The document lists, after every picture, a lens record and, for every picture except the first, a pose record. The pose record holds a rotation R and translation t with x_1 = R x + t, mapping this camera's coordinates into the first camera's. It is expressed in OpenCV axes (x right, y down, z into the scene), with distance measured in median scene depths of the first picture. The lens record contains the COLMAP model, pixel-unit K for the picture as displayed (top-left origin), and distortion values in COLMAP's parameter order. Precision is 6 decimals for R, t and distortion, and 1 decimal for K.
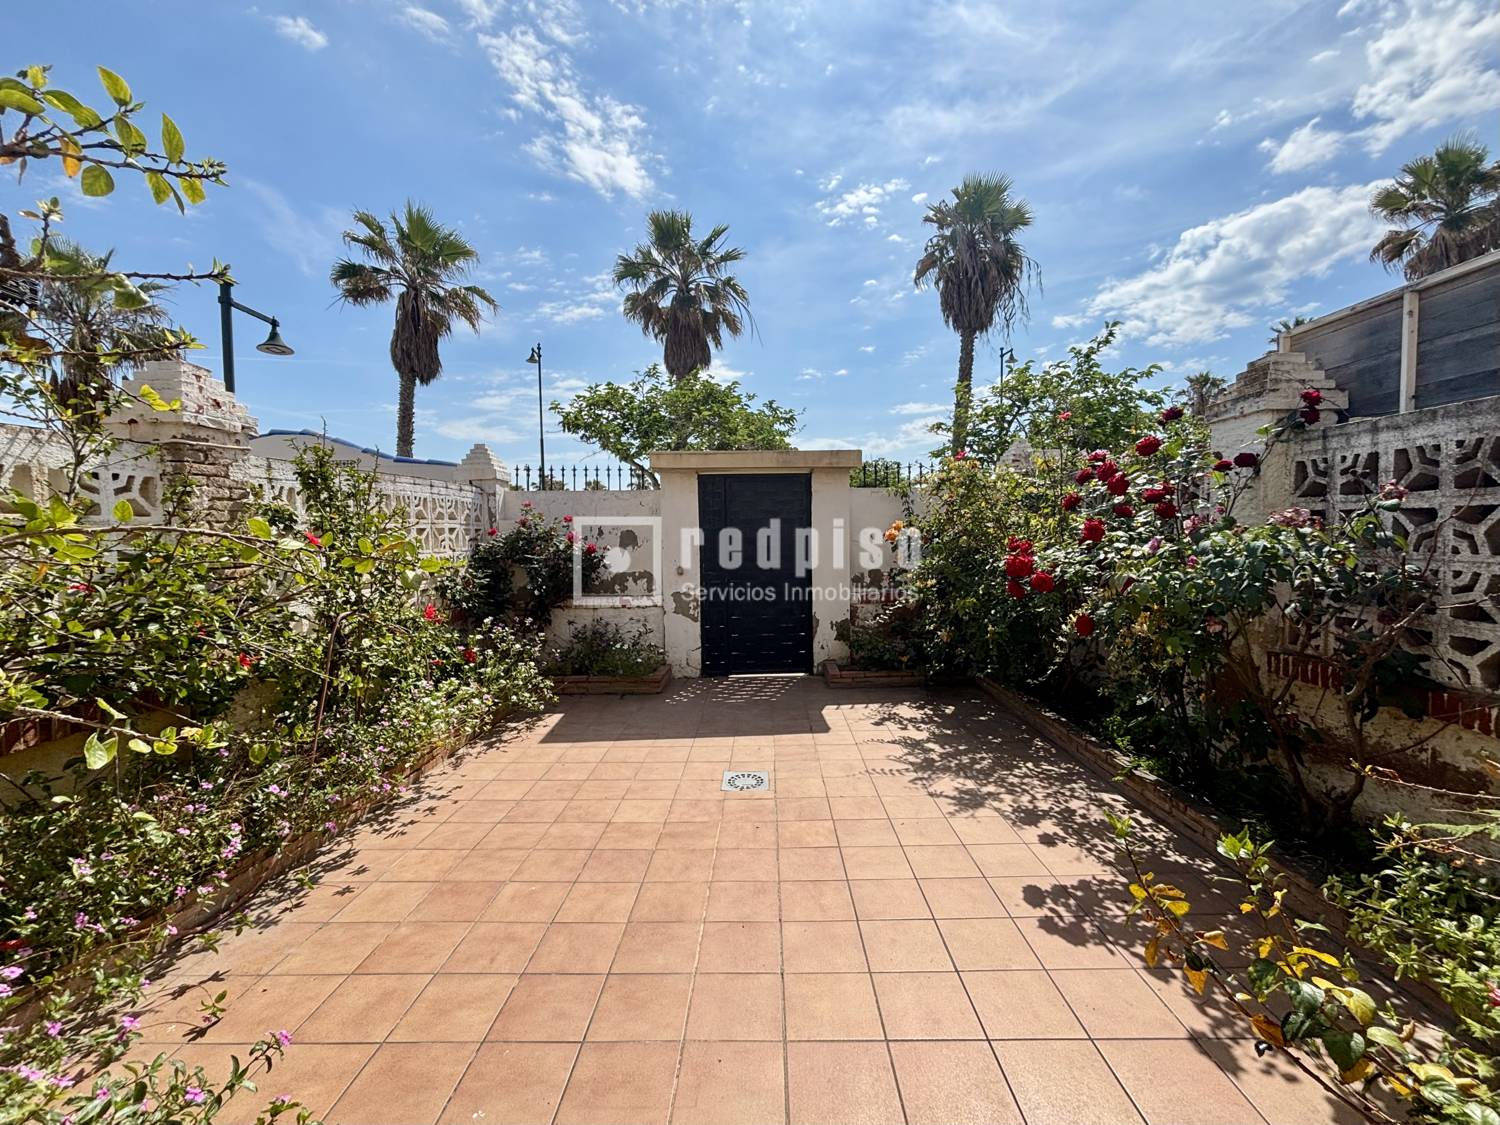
lens RADIAL K [[606.6, 0, 753.9], [0, 606.6, 561.1], [0, 0, 1]] dist [-0.002073, -0.000233]
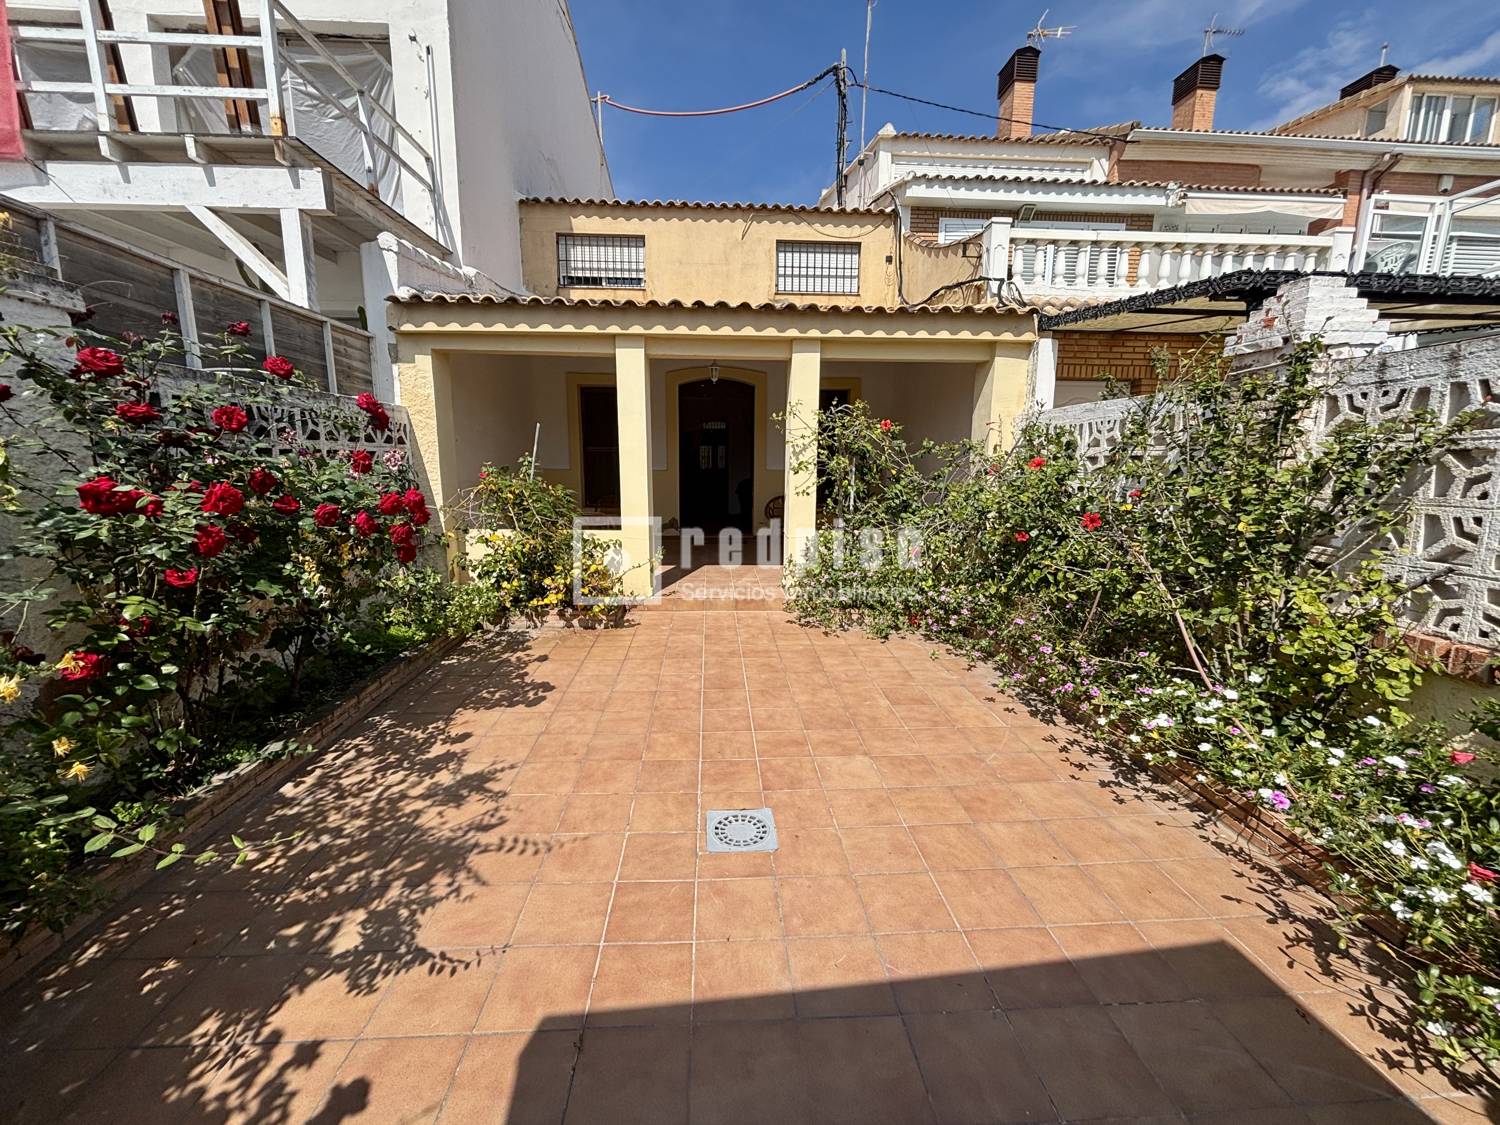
lens RADIAL K [[606.6, 0, 745.7], [0, 606.6, 564.7], [0, 0, 1]] dist [-0.002073, -0.000233]
pose [[-0.996865, 0.020350, -0.076460, 0.030722], [0.003139, 0.975771, 0.218772, -0.085846], [0.079059, 0.217846, -0.972776, 1.751413]]
